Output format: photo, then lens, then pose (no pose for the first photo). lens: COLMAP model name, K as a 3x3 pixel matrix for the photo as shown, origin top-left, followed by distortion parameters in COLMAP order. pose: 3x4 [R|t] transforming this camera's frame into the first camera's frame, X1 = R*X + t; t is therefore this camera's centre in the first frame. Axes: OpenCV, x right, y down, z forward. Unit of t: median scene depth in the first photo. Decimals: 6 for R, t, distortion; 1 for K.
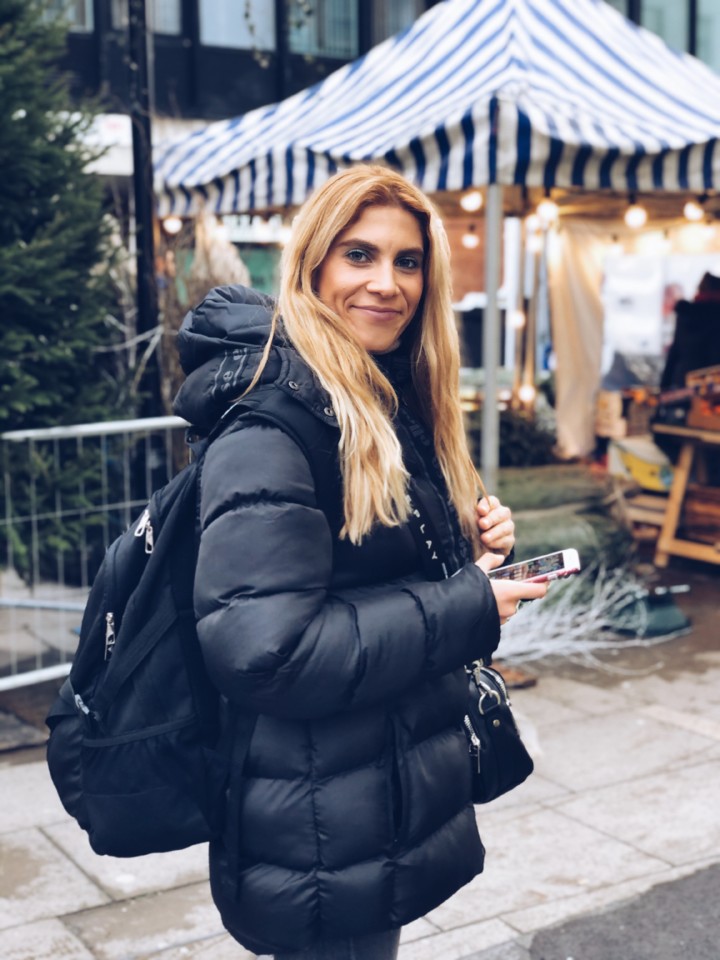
lens RADIAL K [[1432.1, 0, 360.0], [0, 1432.1, 480.0], [0, 0, 1]] dist [0.266489, -1.175076]
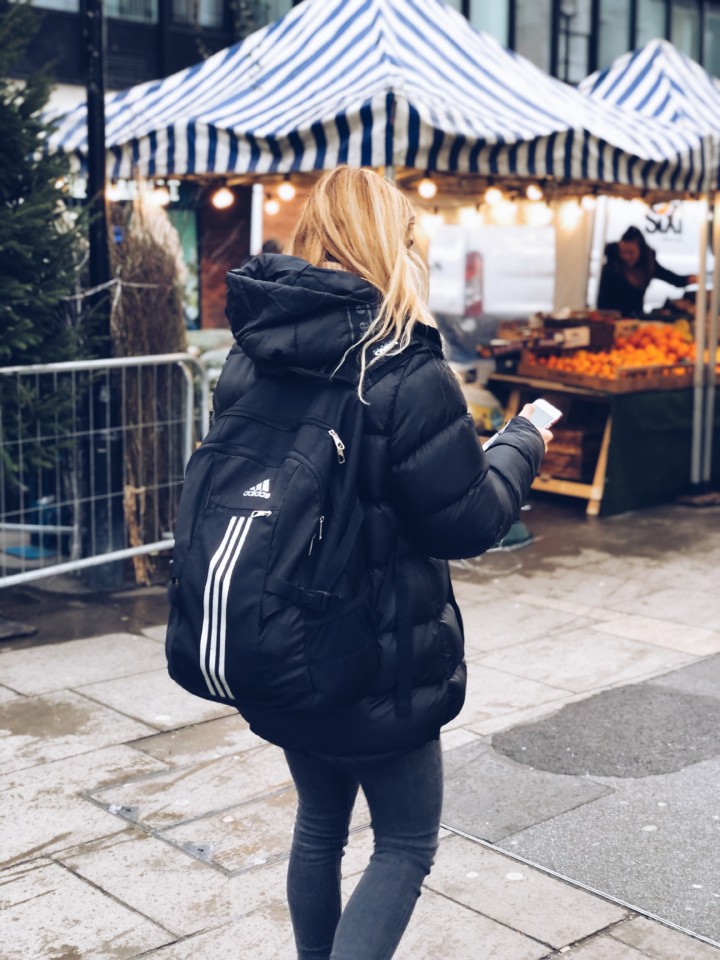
lens RADIAL K [[1439.8, 0, 395.6], [0, 1439.8, 482.5], [0, 0, 1]] dist [0.092533, -0.082282]
pose [[0.980141, -0.007907, 0.198144, -0.157818], [0.002375, 0.999601, 0.028143, 0.026425], [-0.198288, -0.027113, 0.979769, -0.198430]]
